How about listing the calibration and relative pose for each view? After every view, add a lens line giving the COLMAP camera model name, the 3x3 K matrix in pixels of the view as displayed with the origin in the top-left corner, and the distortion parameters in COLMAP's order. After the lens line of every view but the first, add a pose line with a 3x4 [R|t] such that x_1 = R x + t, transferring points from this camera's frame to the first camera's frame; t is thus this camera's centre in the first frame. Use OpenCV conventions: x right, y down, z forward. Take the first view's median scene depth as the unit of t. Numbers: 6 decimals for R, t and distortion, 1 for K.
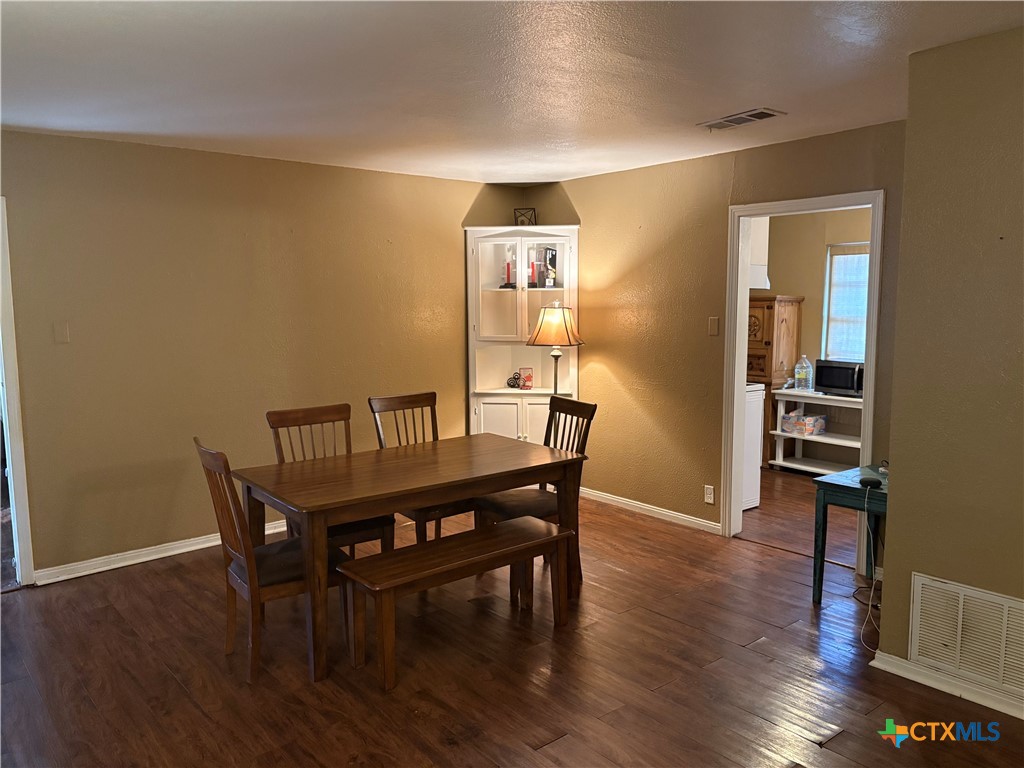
lens RADIAL K [[785.5, 0, 519.5], [0, 785.5, 390.8], [0, 0, 1]] dist [0.040544, -0.036122]
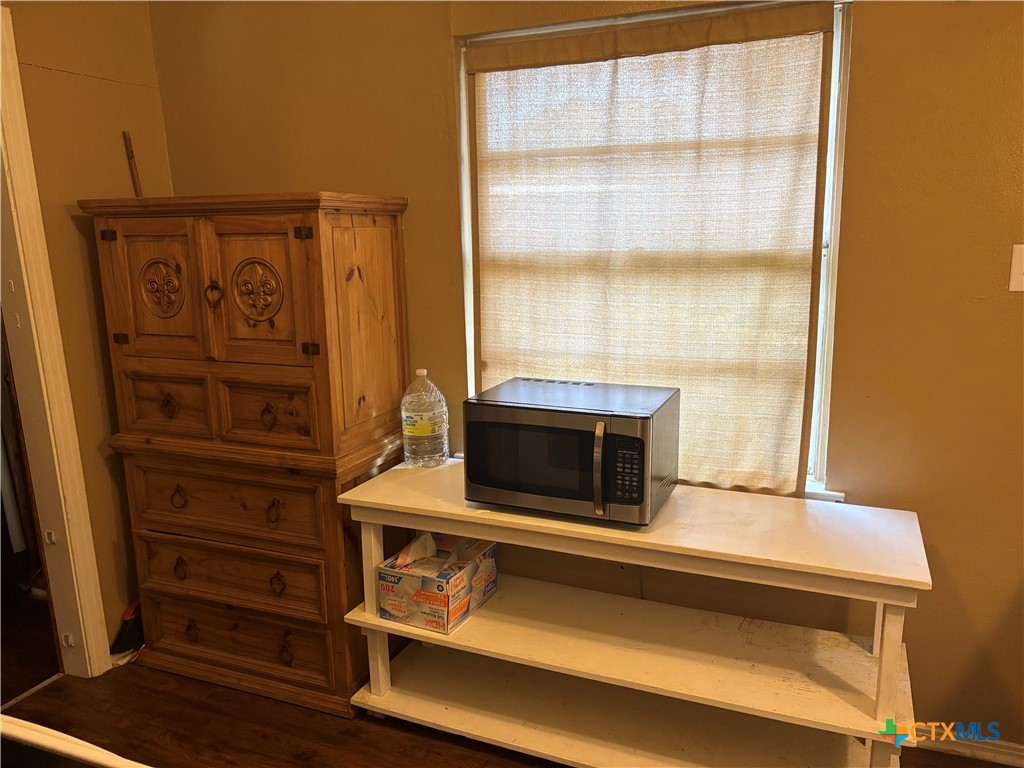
lens RADIAL K [[785.5, 0, 517.6], [0, 785.5, 382.5], [0, 0, 1]] dist [0.040544, -0.036122]
pose [[0.882959, -0.111518, 0.456013, 0.242499], [0.076544, 0.992575, 0.094527, -0.070037], [-0.463168, -0.048558, 0.884939, 0.682461]]
